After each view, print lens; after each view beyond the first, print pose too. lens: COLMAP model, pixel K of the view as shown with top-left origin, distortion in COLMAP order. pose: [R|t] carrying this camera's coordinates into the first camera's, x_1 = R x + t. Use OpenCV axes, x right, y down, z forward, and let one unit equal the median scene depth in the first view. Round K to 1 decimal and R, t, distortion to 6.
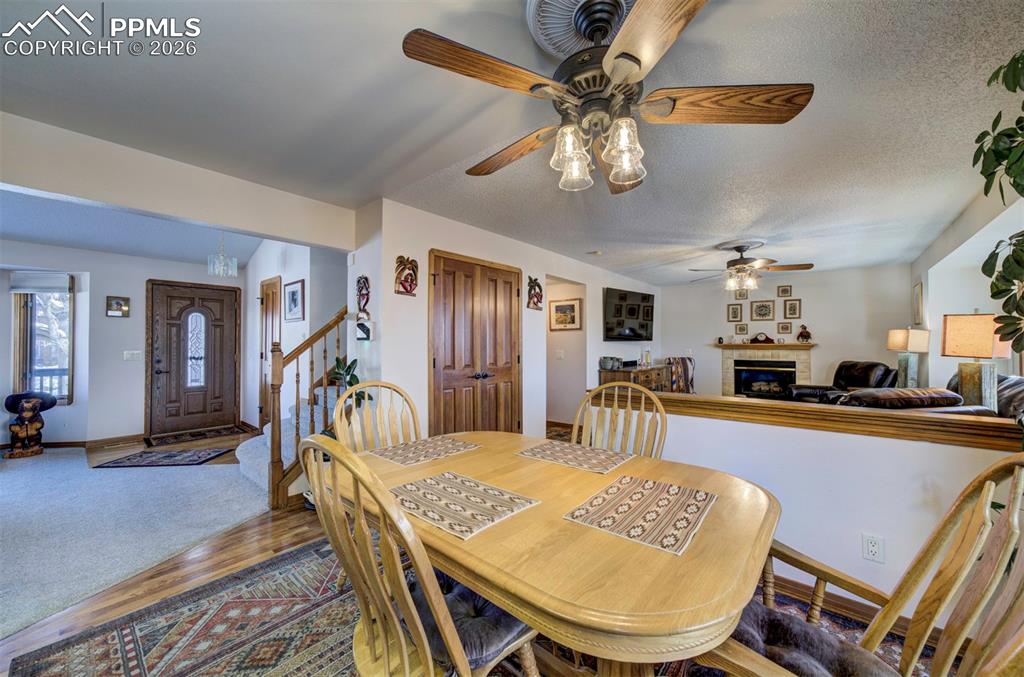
lens RADIAL K [[372.7, 0, 511.9], [0, 372.7, 340.4], [0, 0, 1]] dist [-0.002194, -0.000198]
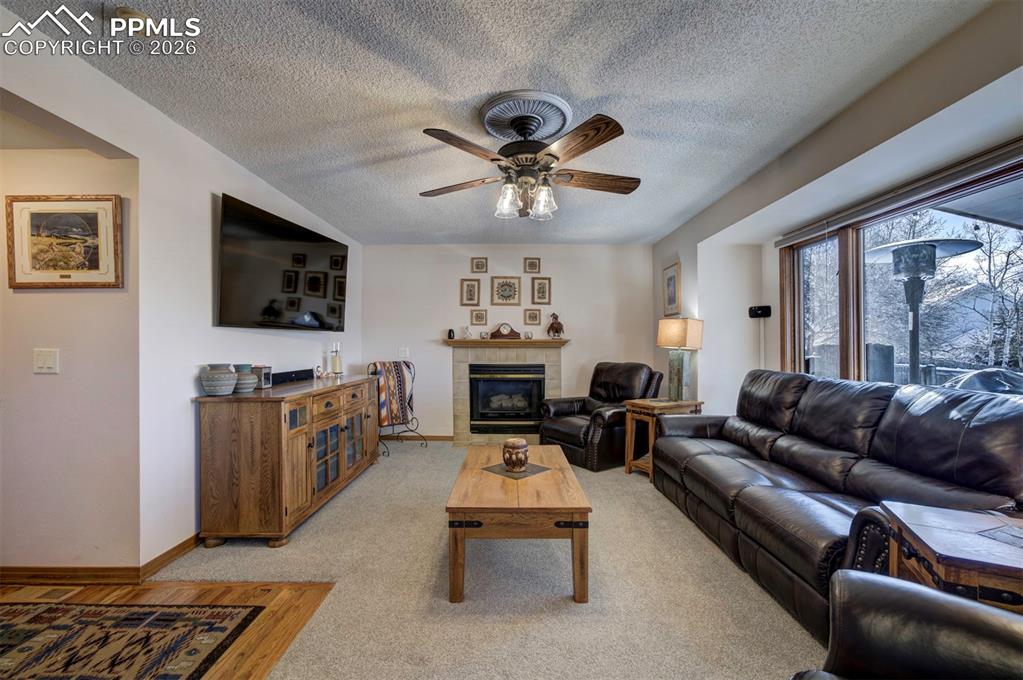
lens RADIAL K [[417.8, 0, 502.2], [0, 417.8, 344.7], [0, 0, 1]] dist [-0.017905, 0.008586]
pose [[0.776511, 0.002869, 0.630098, 0.226059], [-0.007451, 0.999962, 0.004629, 0.018719], [-0.630060, -0.008289, 0.776502, 0.501620]]
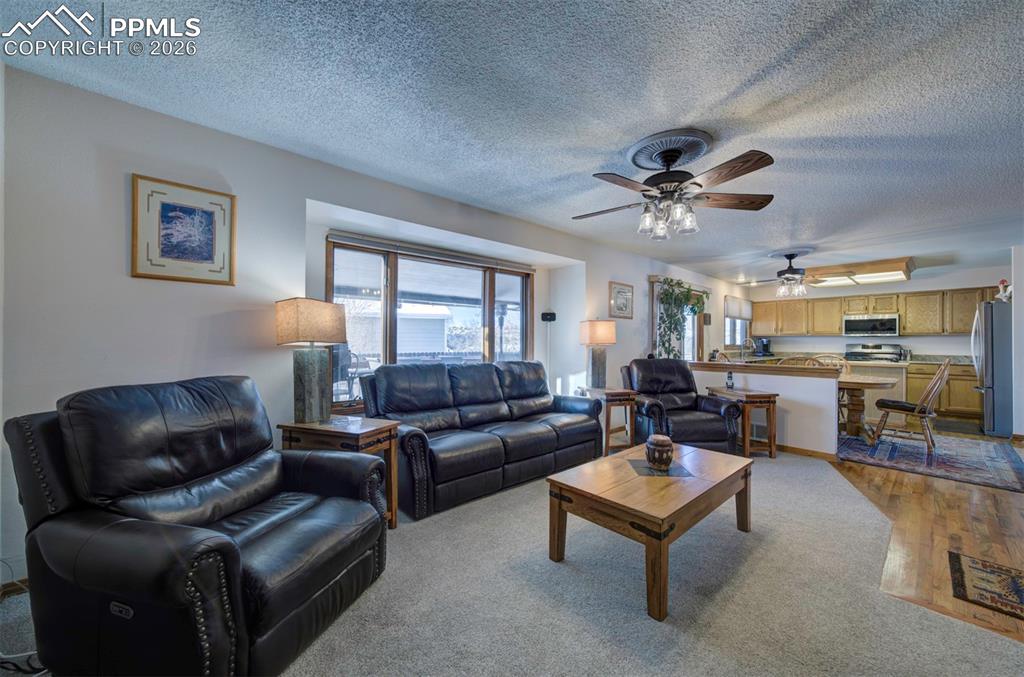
lens RADIAL K [[379.5, 0, 515.2], [0, 379.5, 341.2], [0, 0, 1]] dist [-0.018336, 0.008358]
pose [[-0.990369, -0.004303, 0.138383, 0.622976], [-0.006195, 0.999893, -0.013243, 0.022852], [-0.138311, -0.013972, -0.990290, 1.267076]]
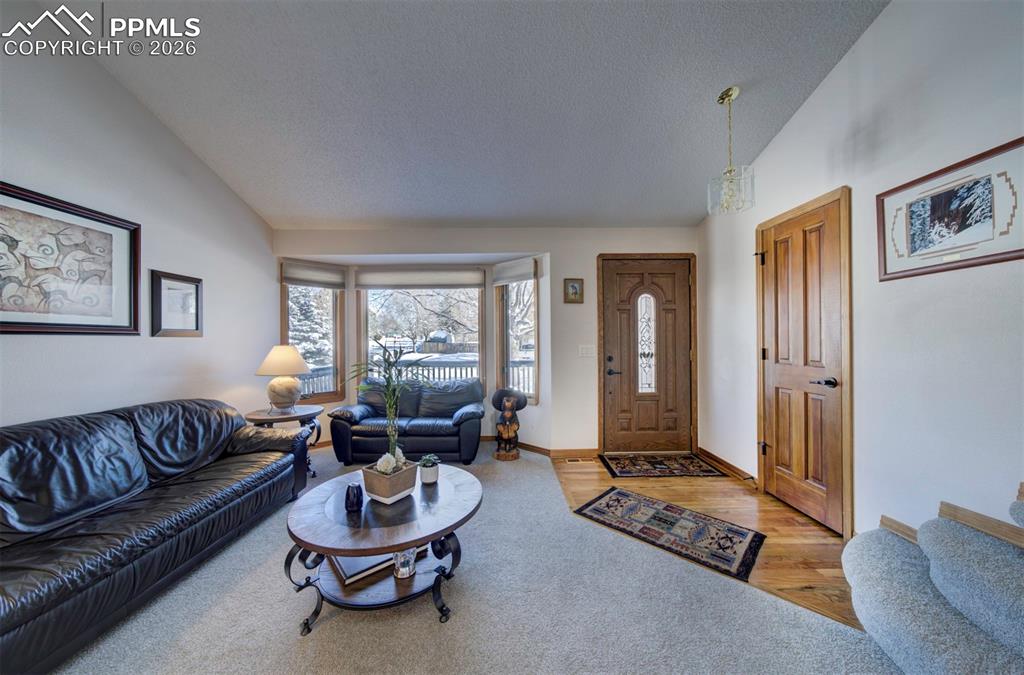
lens RADIAL K [[339.5, 0, 512.3], [0, 339.5, 341.0], [0, 0, 1]] dist [0.000475, 0.000150]
pose [[0.653252, -0.002981, -0.757135, -0.493403], [0.015712, 0.999830, 0.009620, 0.009051], [0.756978, -0.018180, 0.653187, 0.345190]]
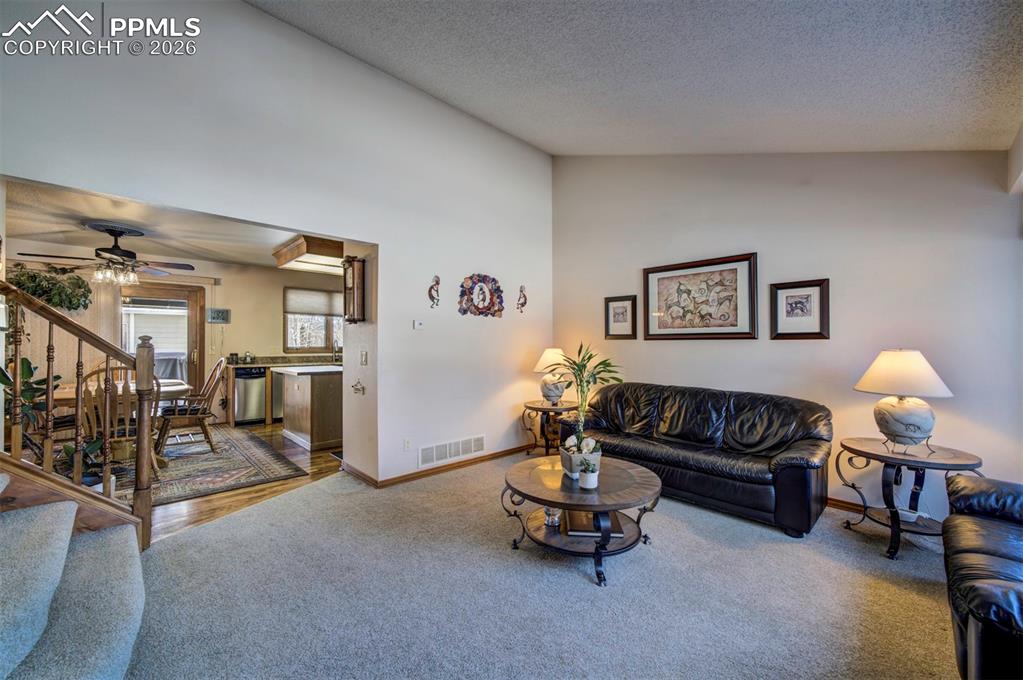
lens RADIAL K [[395.8, 0, 514.2], [0, 395.8, 345.6], [0, 0, 1]] dist [-0.048222, 0.017519]
pose [[-0.996244, -0.003399, 0.086525, -0.785905], [-0.004215, 0.999948, -0.009247, 0.016734], [-0.086489, -0.009577, -0.996207, 0.921993]]
